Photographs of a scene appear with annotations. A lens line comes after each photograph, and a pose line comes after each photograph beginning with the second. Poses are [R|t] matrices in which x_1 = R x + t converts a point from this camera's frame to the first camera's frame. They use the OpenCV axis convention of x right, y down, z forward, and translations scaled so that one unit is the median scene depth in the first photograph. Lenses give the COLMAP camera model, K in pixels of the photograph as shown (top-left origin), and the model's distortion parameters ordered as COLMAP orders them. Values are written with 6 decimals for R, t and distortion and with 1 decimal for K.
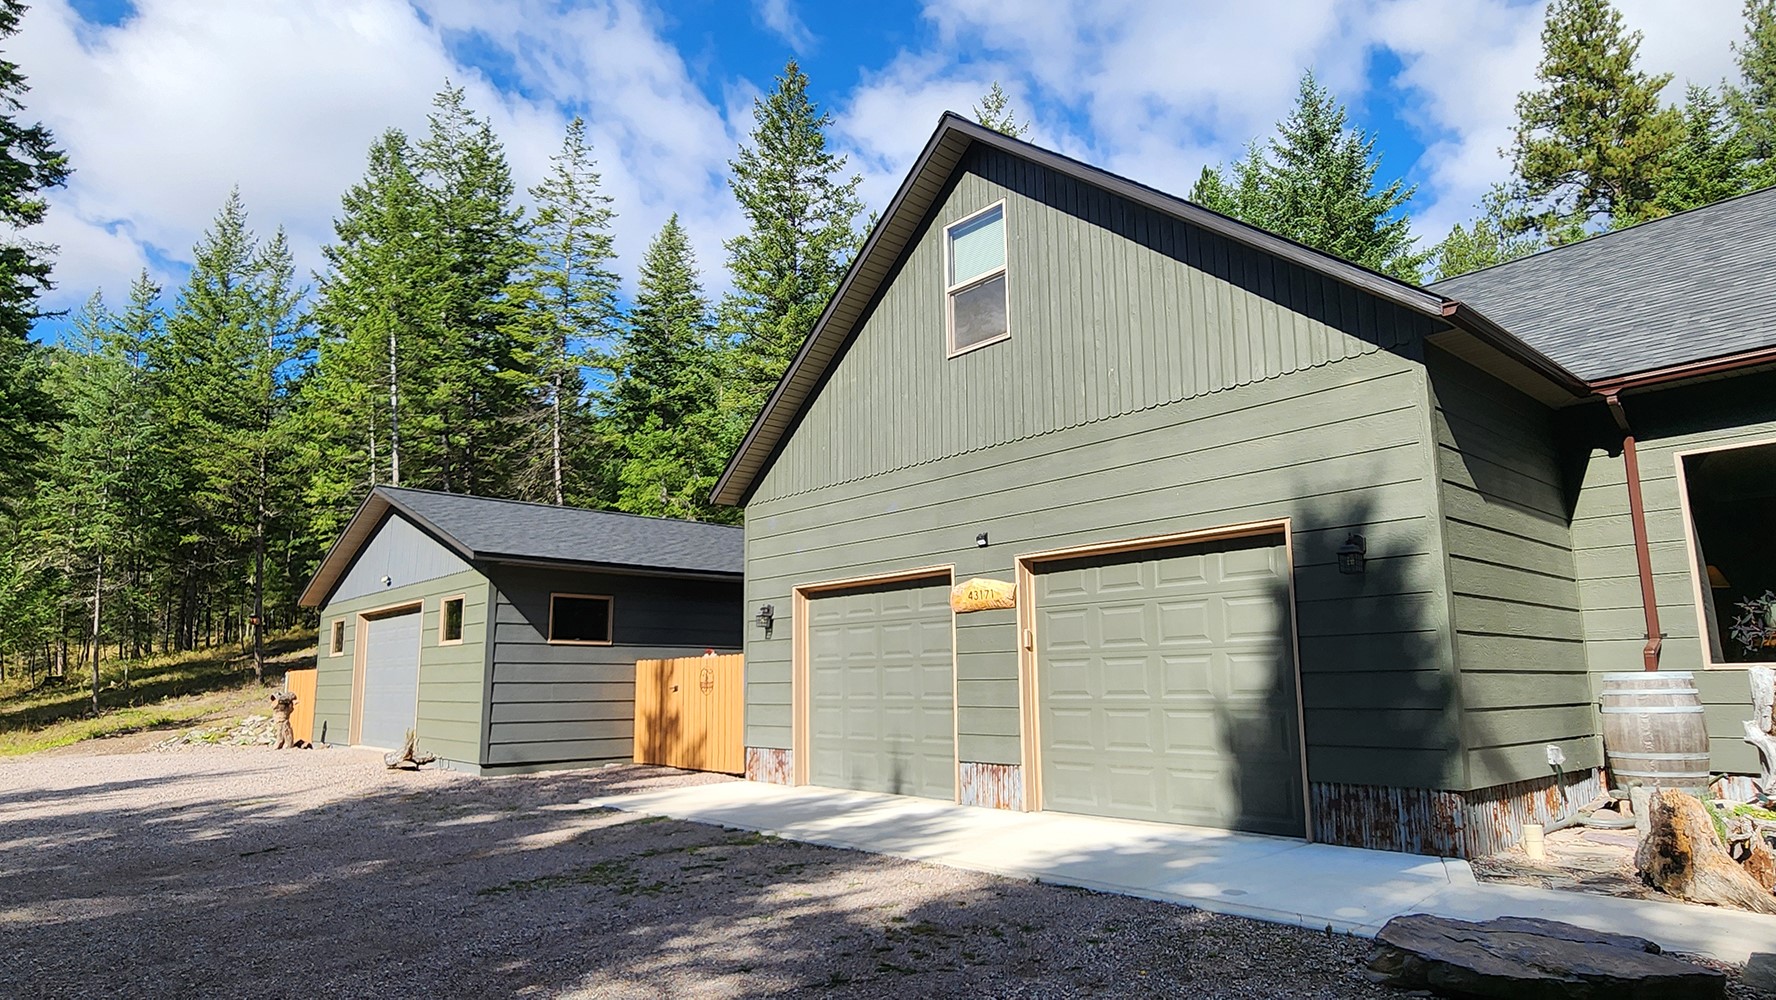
lens RADIAL K [[1023.2, 0, 882.1], [0, 1023.2, 514.3], [0, 0, 1]] dist [-0.004929, -0.000653]
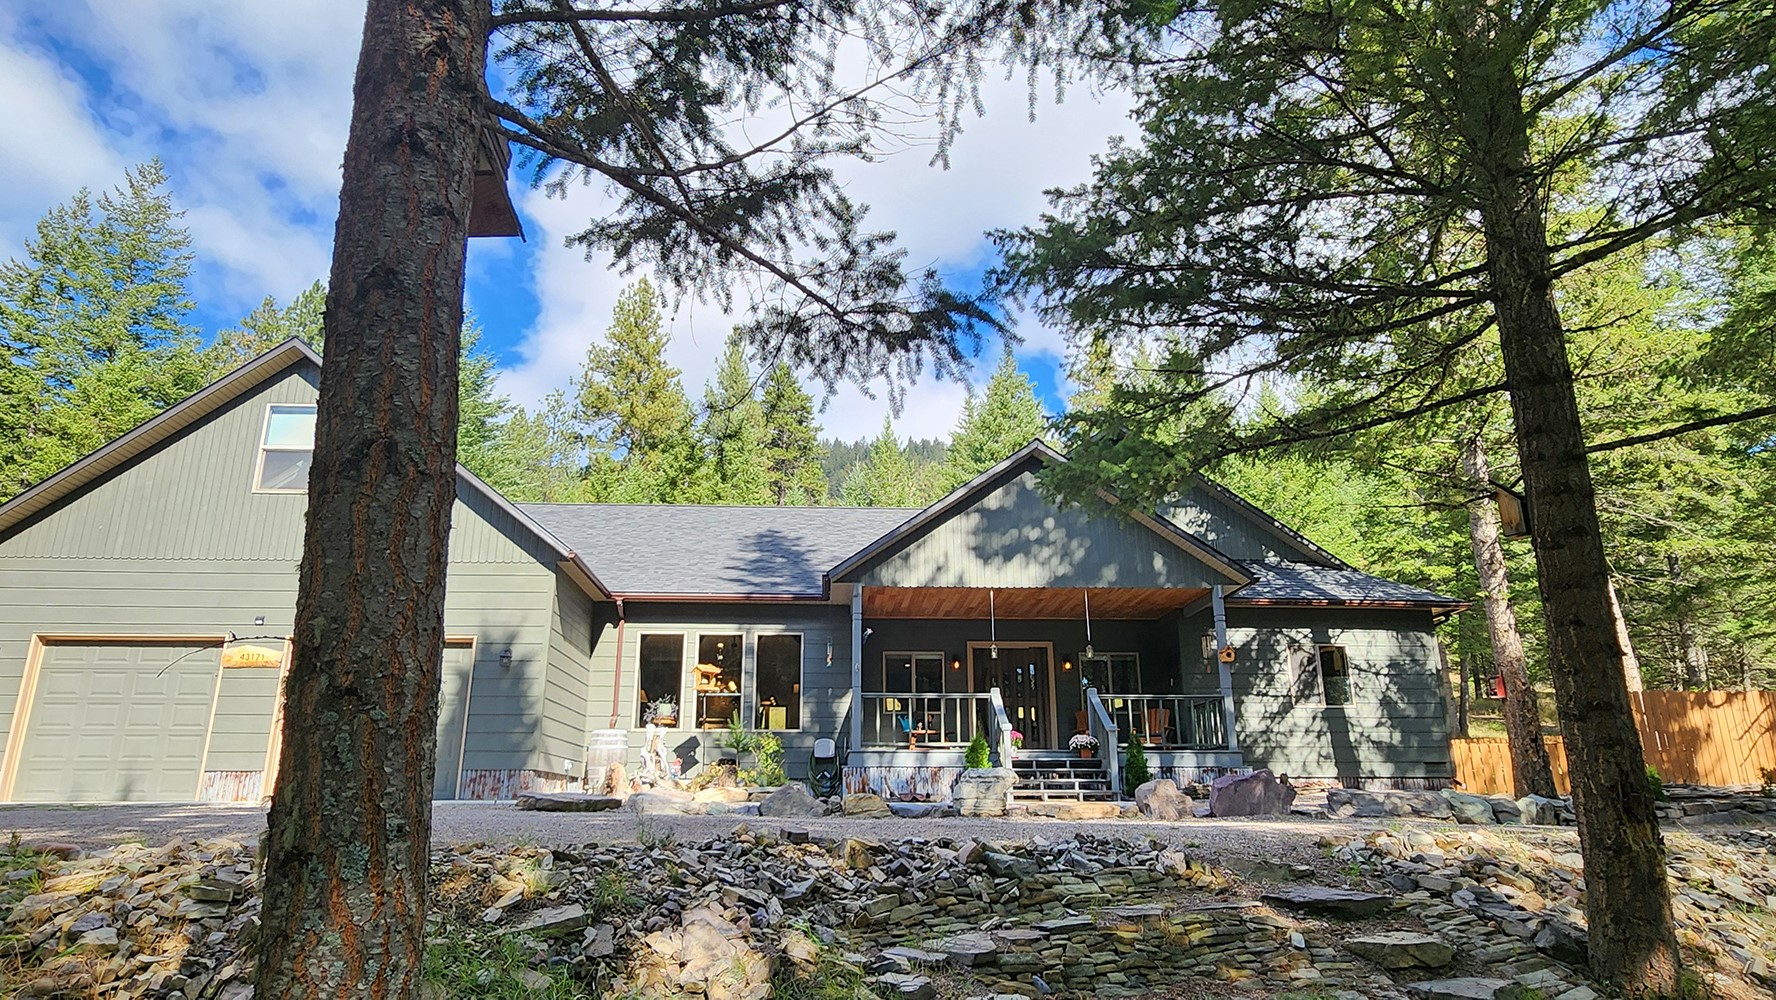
lens RADIAL K [[1023.2, 0, 882.1], [0, 1023.2, 514.3], [0, 0, 1]] dist [-0.004929, -0.000653]
pose [[0.611423, 0.232564, 0.756357, -0.527905], [-0.134936, 0.972479, -0.189938, 0.035563], [-0.779714, 0.014073, 0.625977, -0.667394]]
